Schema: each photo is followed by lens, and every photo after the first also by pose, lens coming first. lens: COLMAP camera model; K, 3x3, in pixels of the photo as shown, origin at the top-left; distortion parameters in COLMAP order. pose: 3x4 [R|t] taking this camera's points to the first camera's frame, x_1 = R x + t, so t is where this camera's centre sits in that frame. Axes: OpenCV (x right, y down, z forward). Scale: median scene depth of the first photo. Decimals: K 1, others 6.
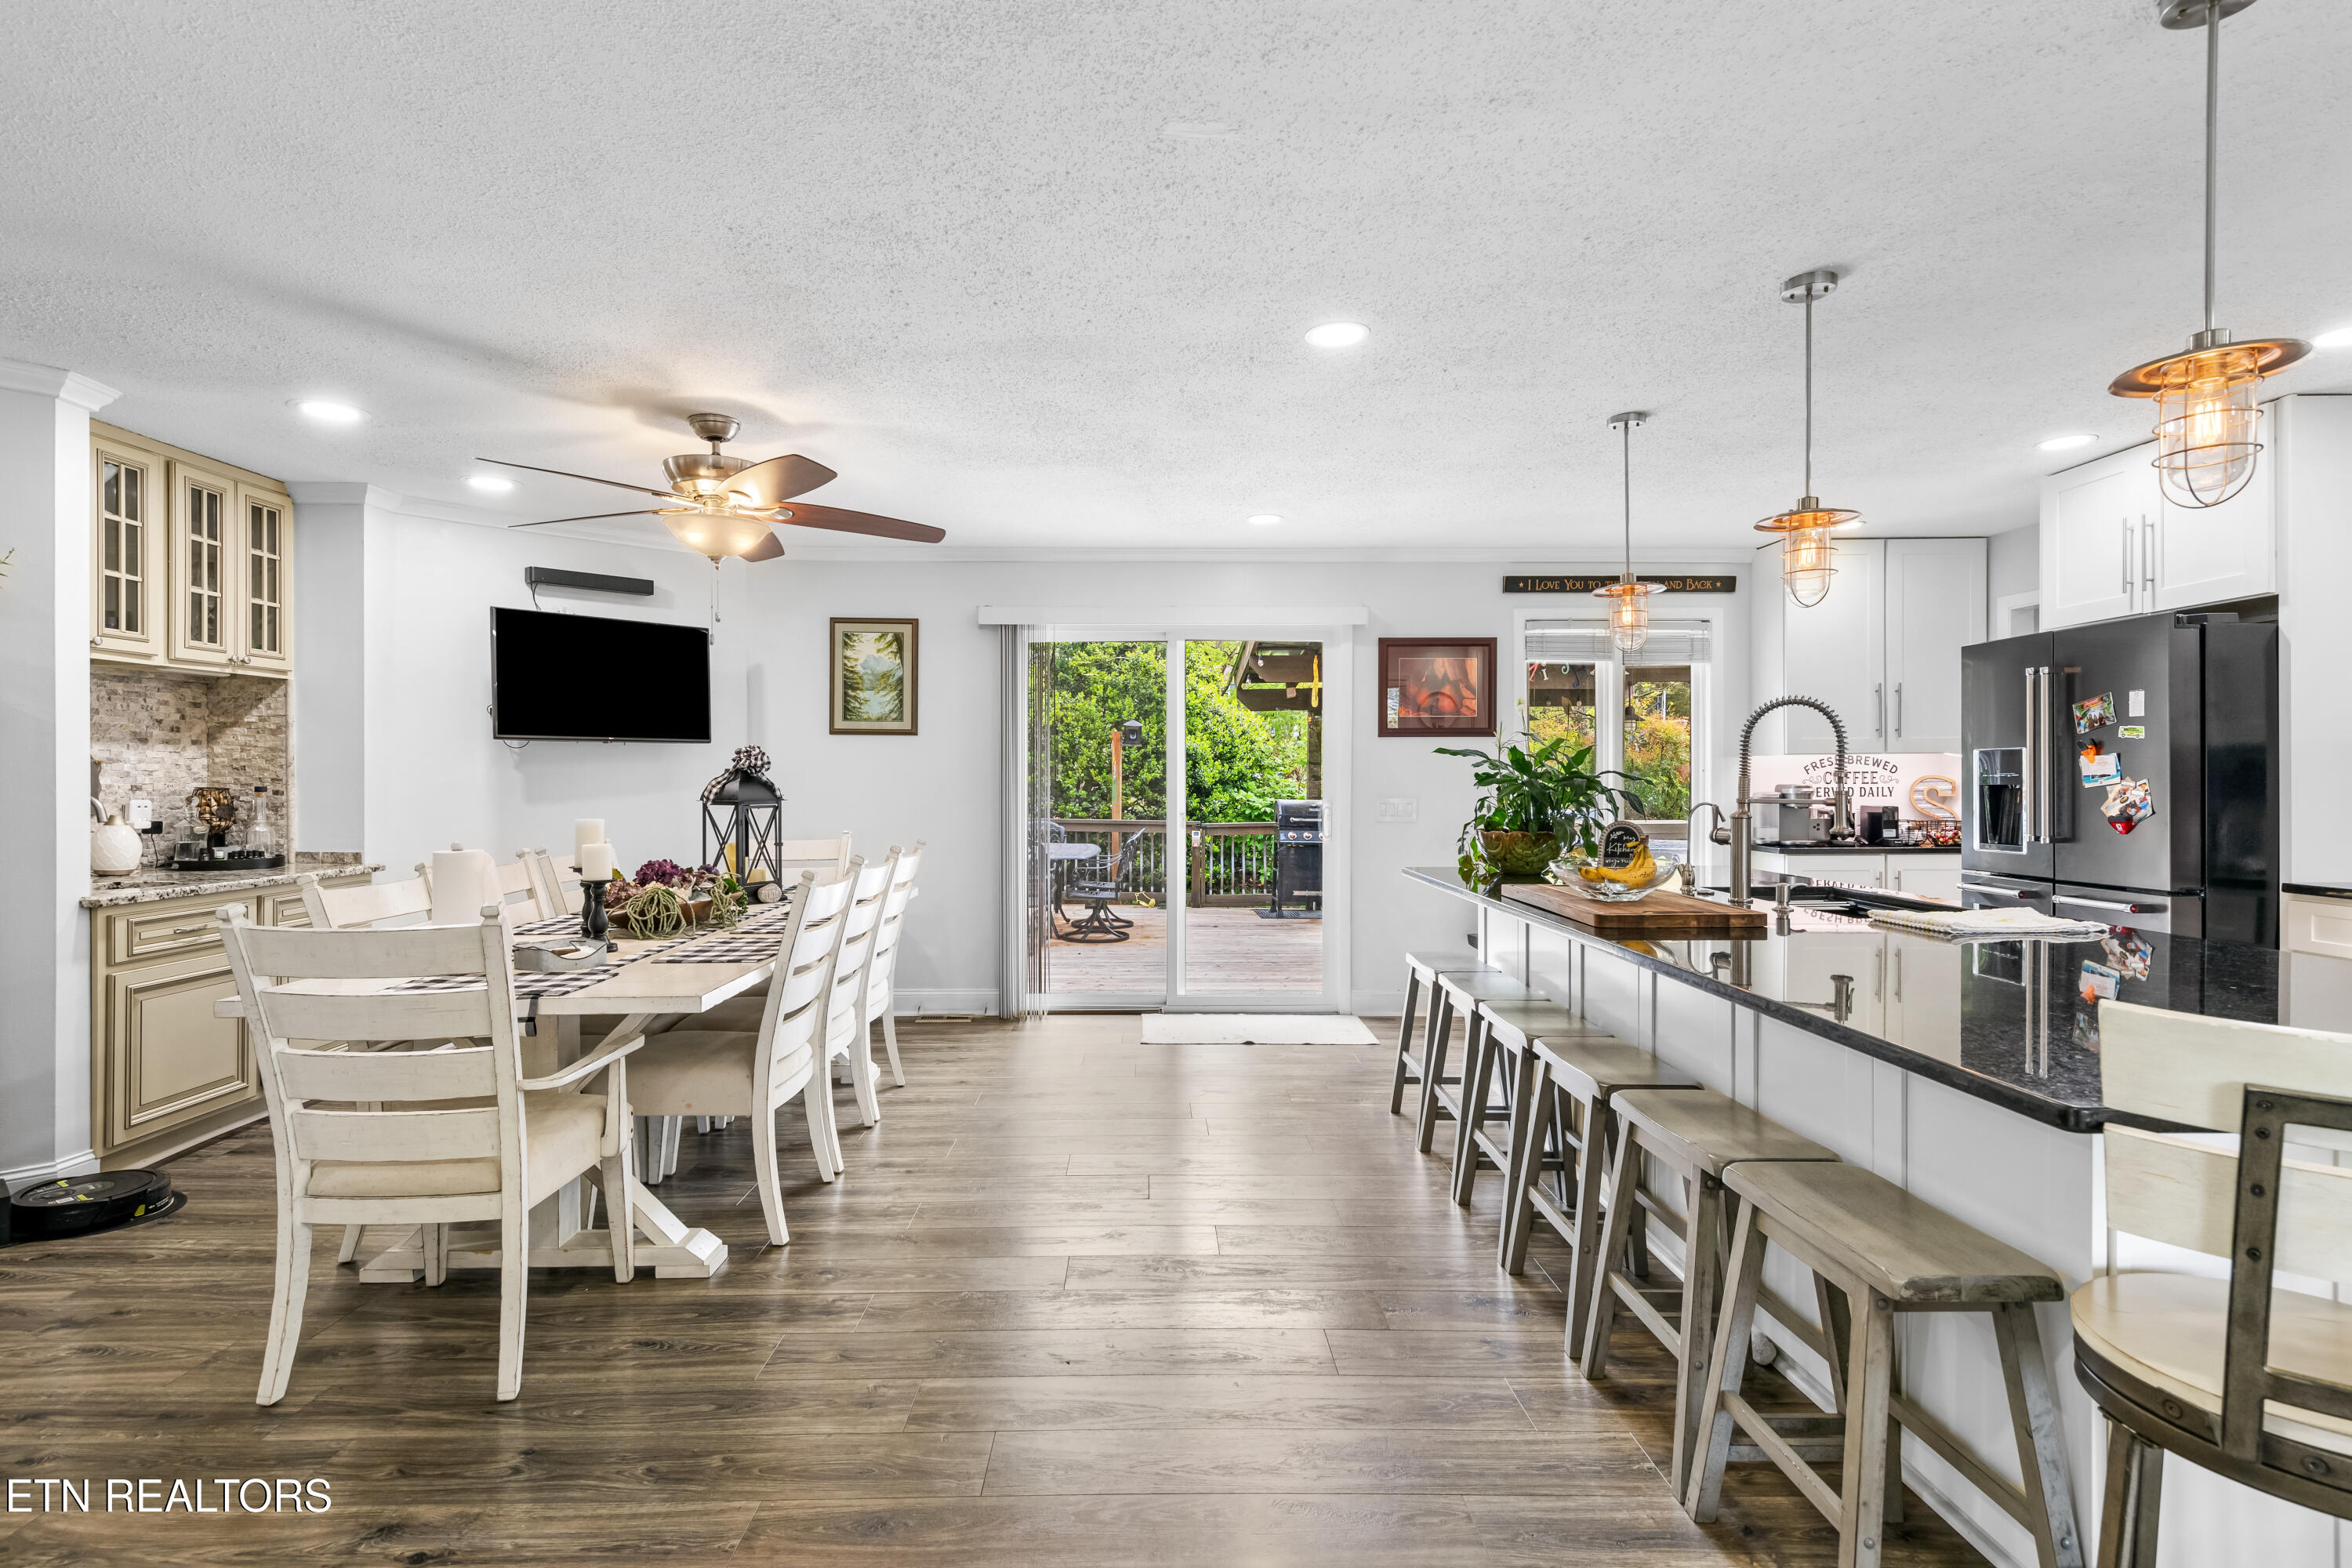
lens RADIAL K [[1124.7, 0, 1156.4], [0, 1124.7, 783.5], [0, 0, 1]] dist [0.003499, -0.001524]
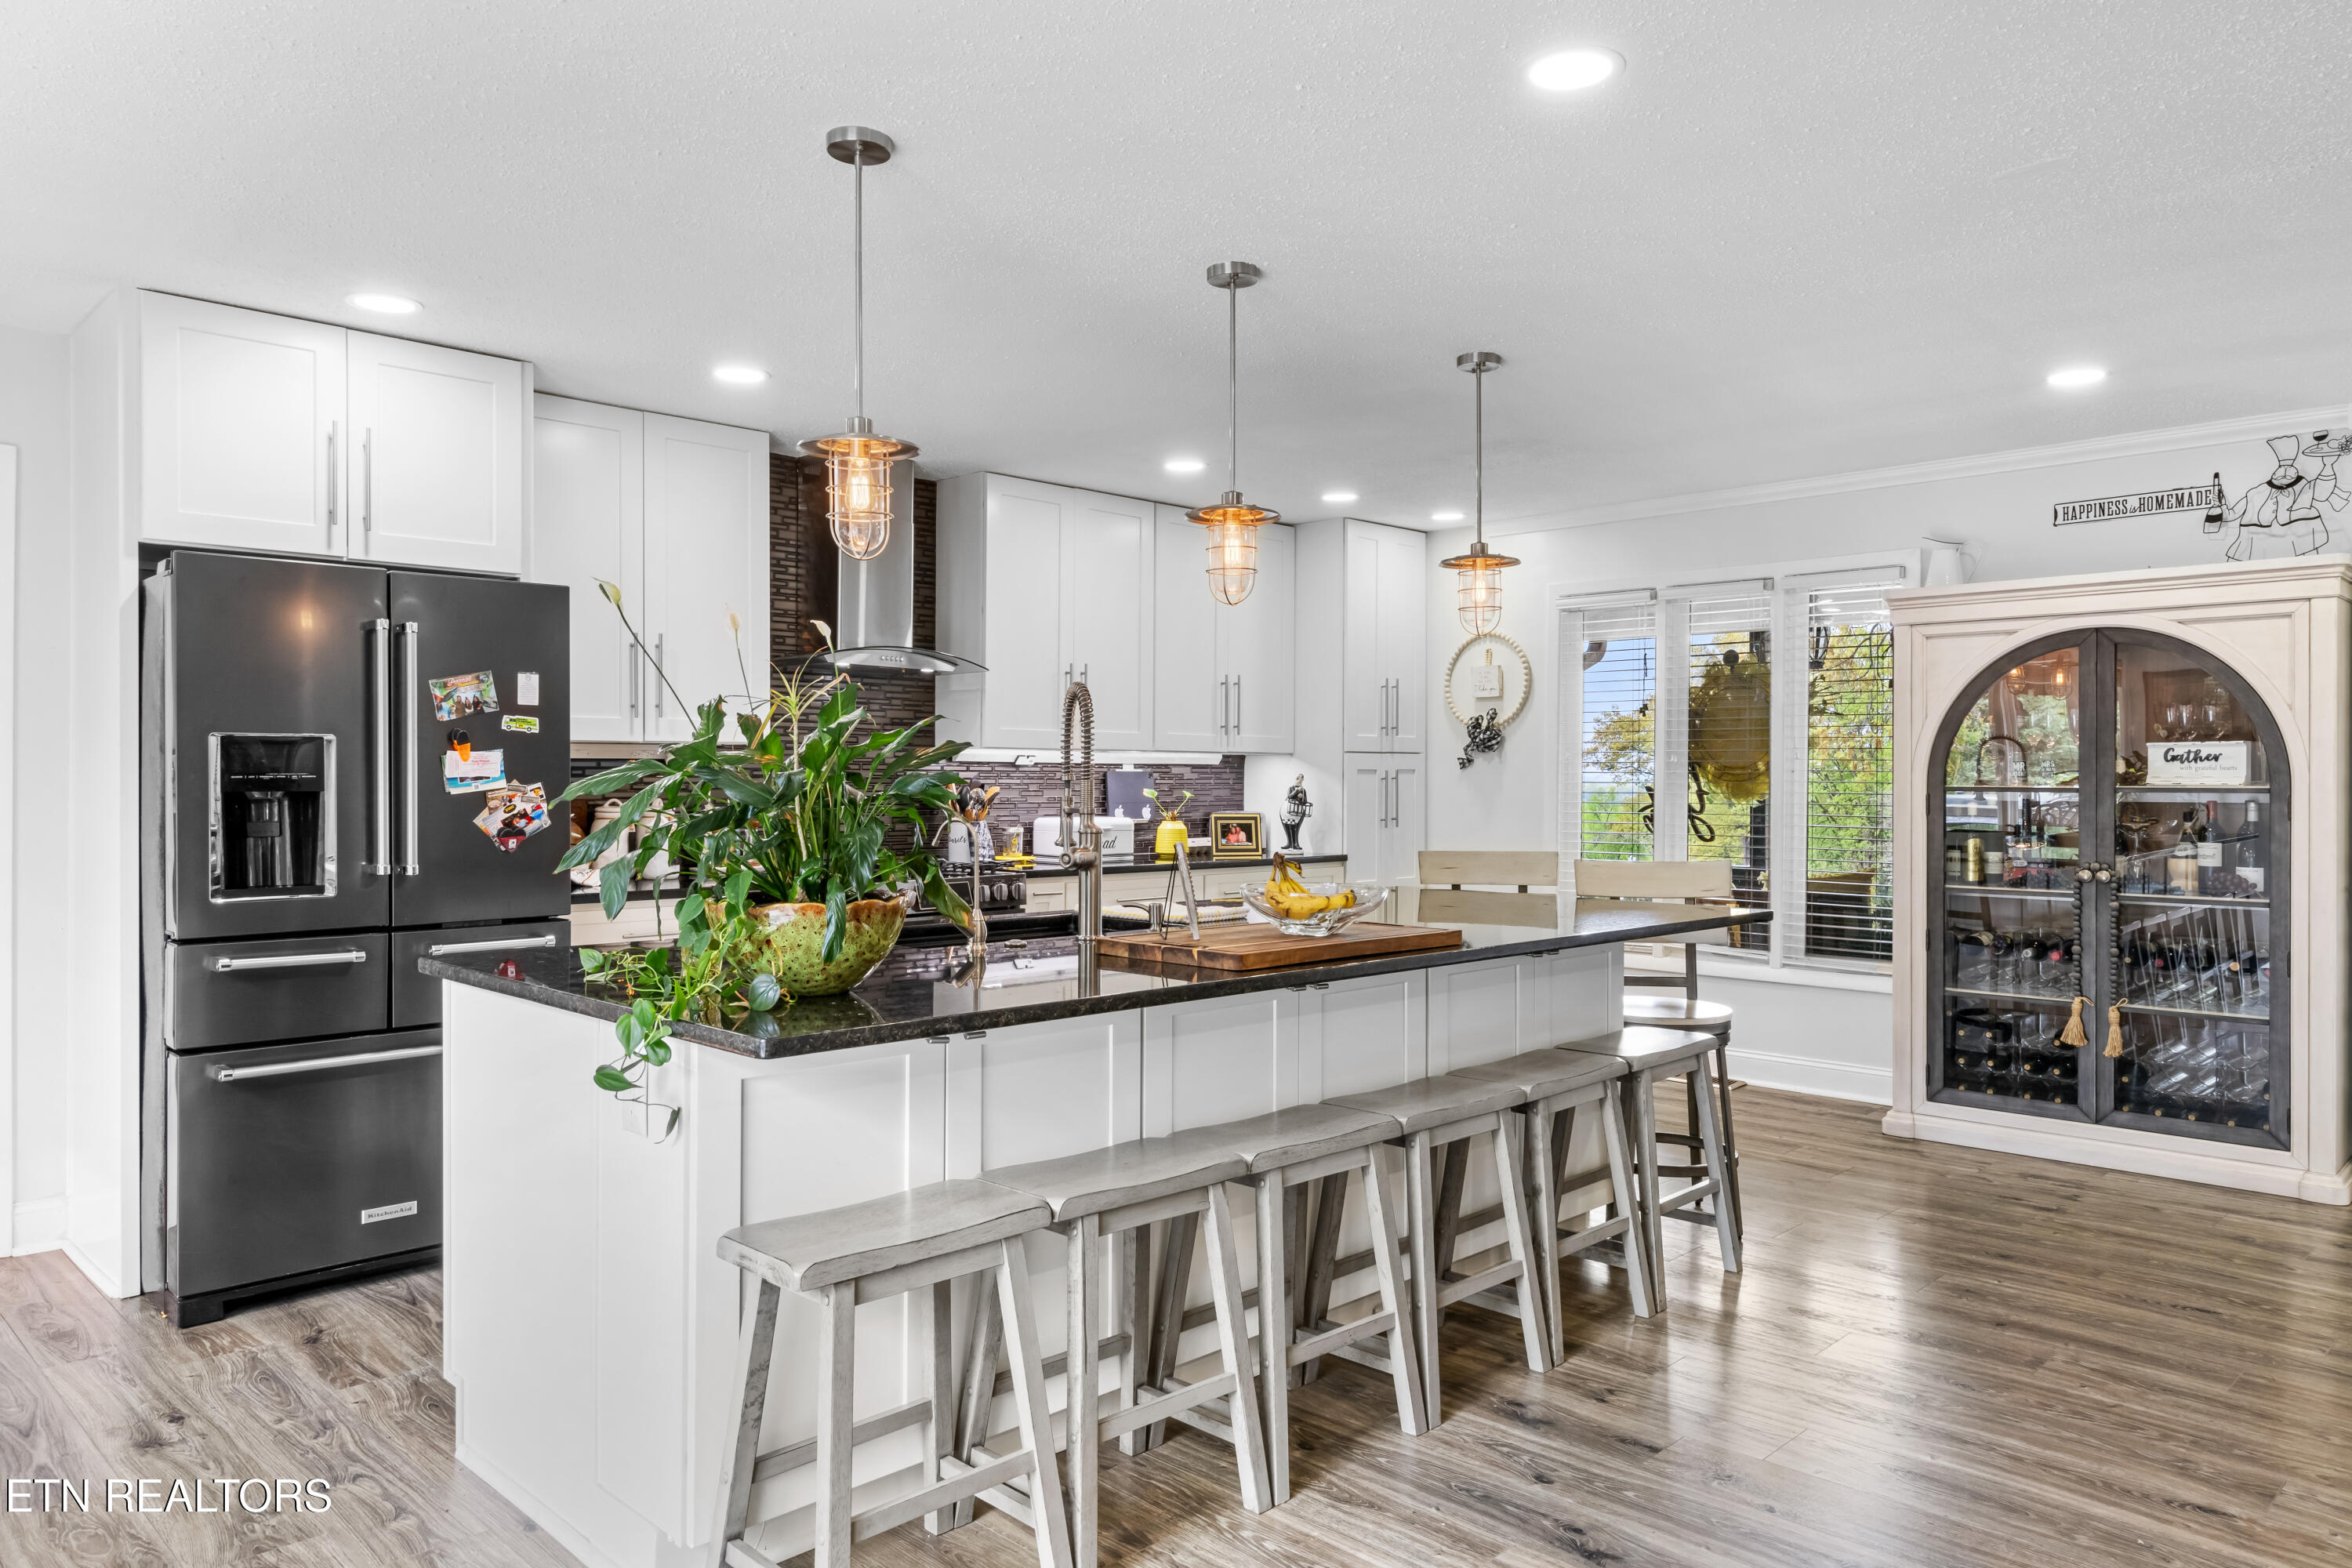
lens RADIAL K [[1534.3, 0, 1186.6], [0, 1534.3, 785.4], [0, 0, 1]] dist [0.007636, -0.000686]
pose [[-0.709278, -0.003435, 0.704920, -0.205754], [0.002000, 0.999974, 0.006886, -0.007525], [-0.704926, 0.006294, -0.709253, 1.253737]]
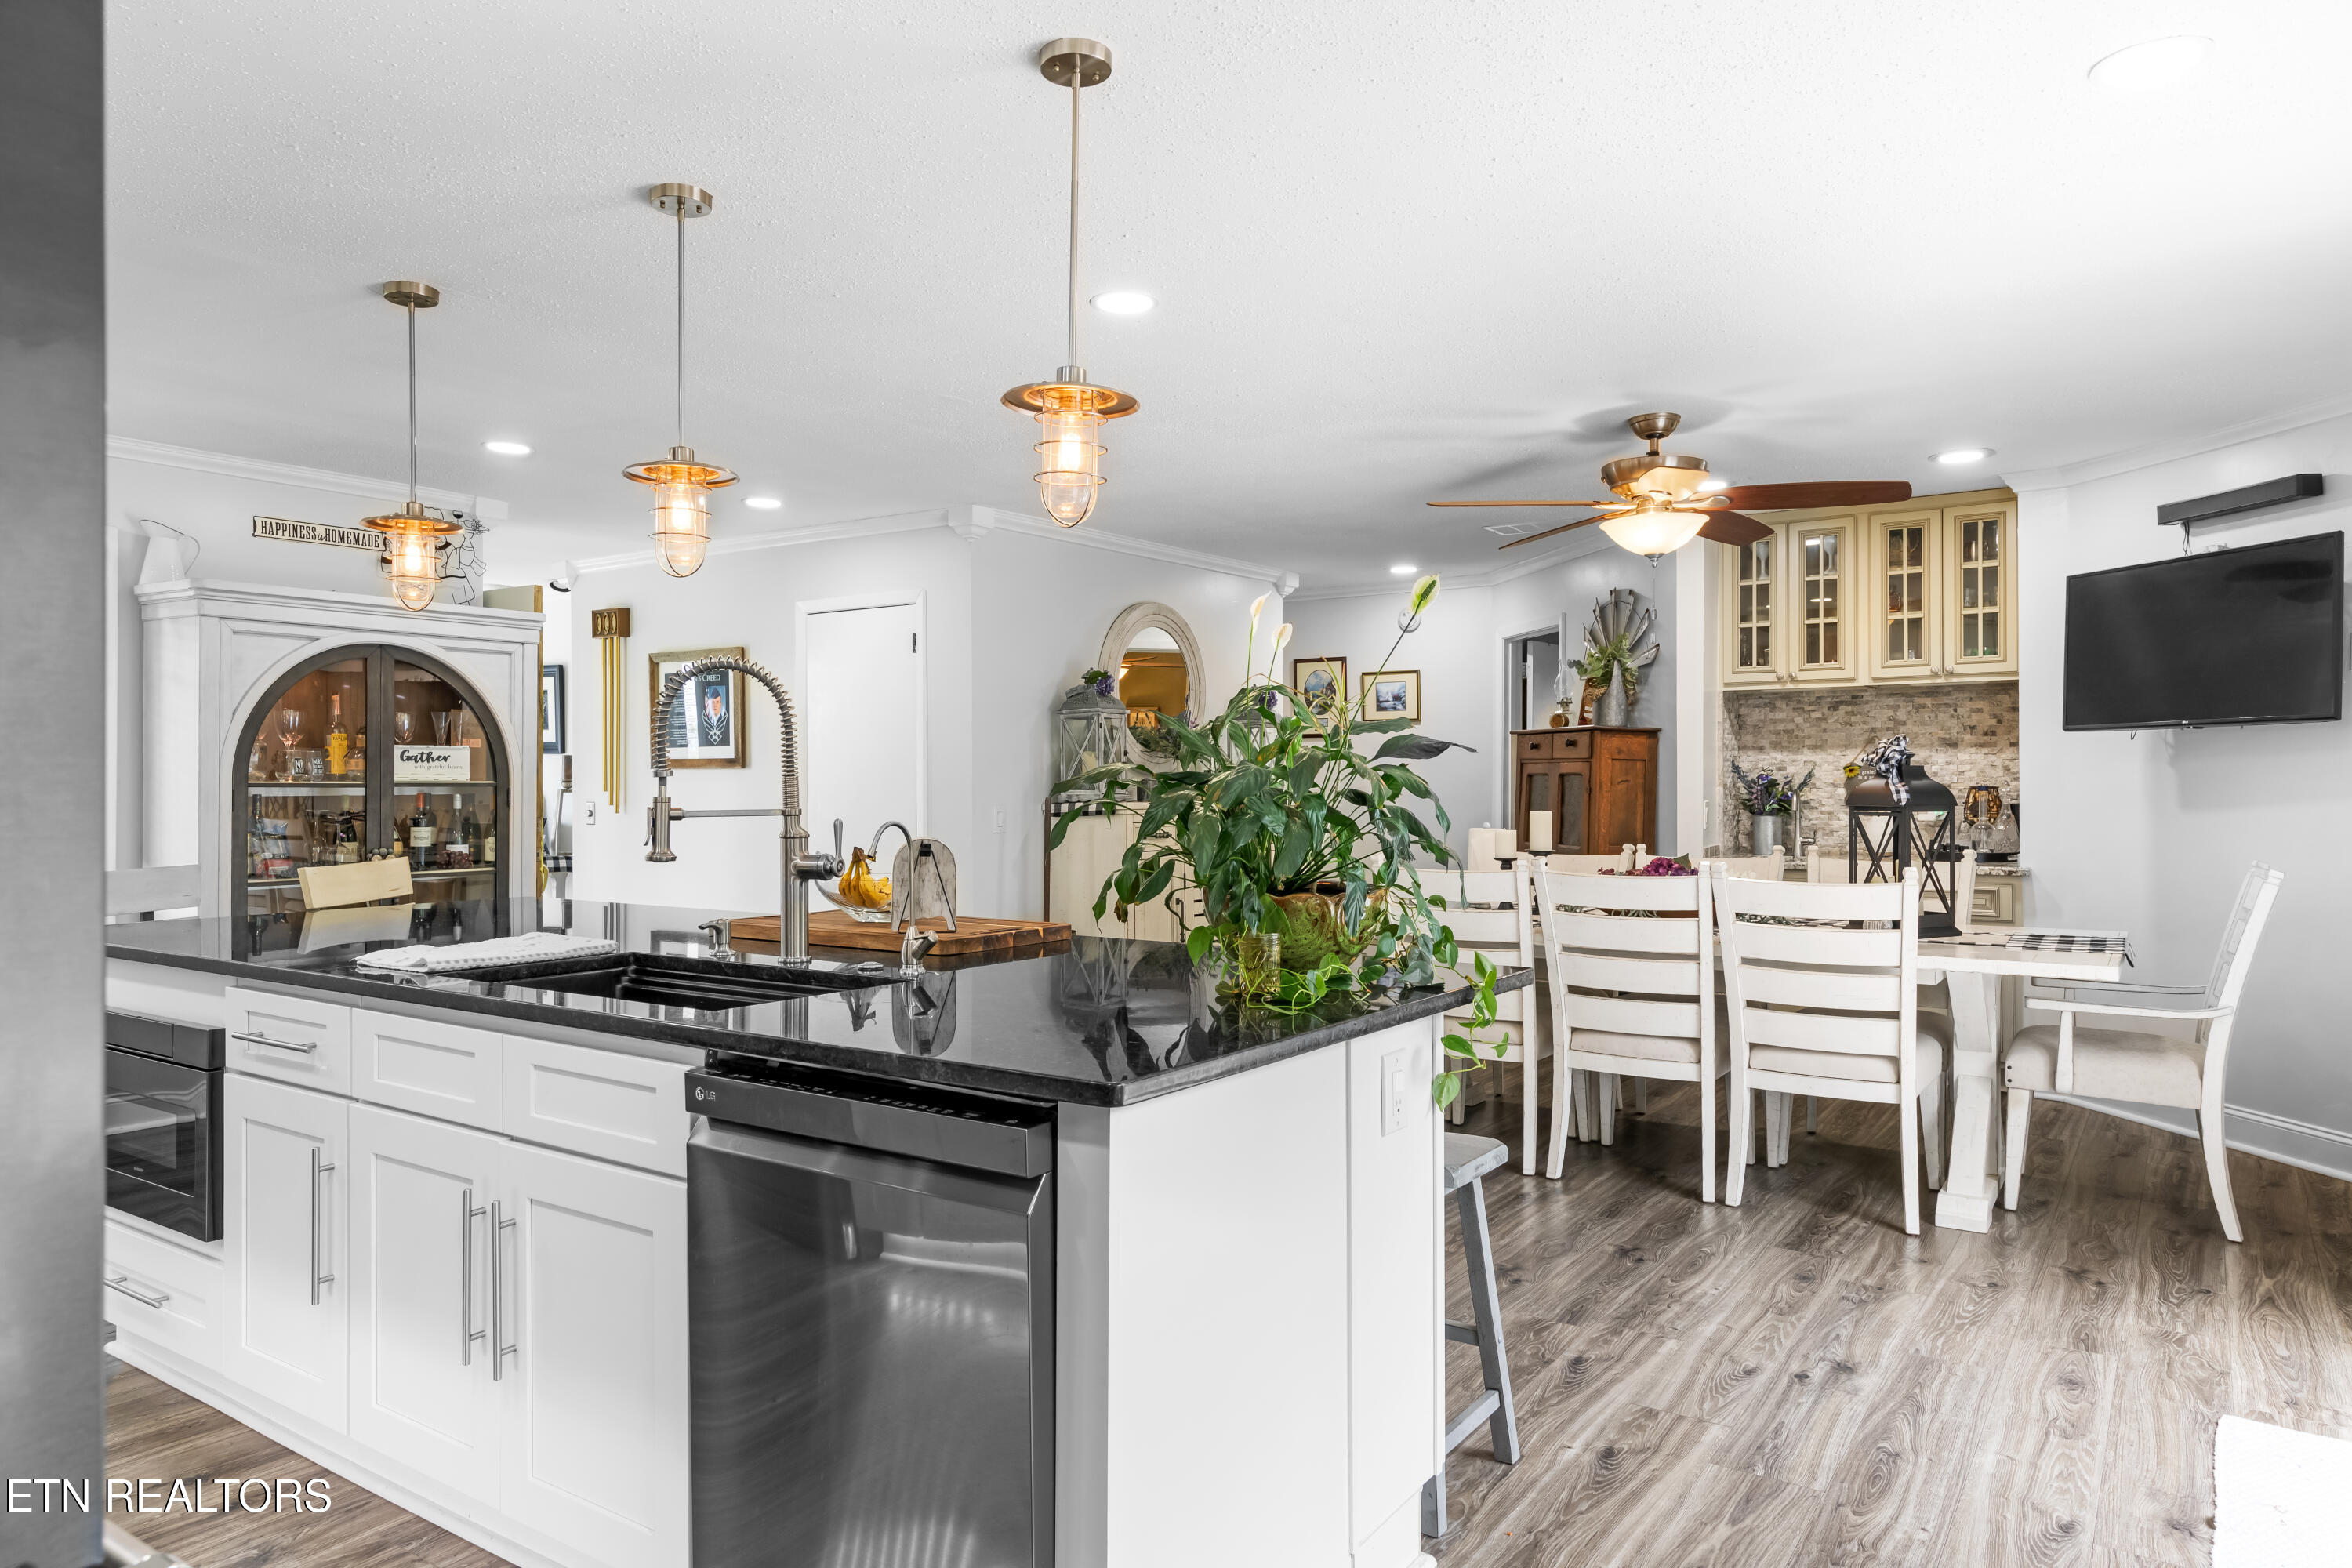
lens RADIAL K [[1482.9, 0, 1170.5], [0, 1482.9, 783.9], [0, 0, 1]] dist [-0.001390, 0.000420]
pose [[-0.573877, 0.001971, -0.818939, 0.817964], [-0.002685, 0.999987, 0.004288, -0.002971], [0.818937, 0.004660, -0.573864, 1.244973]]
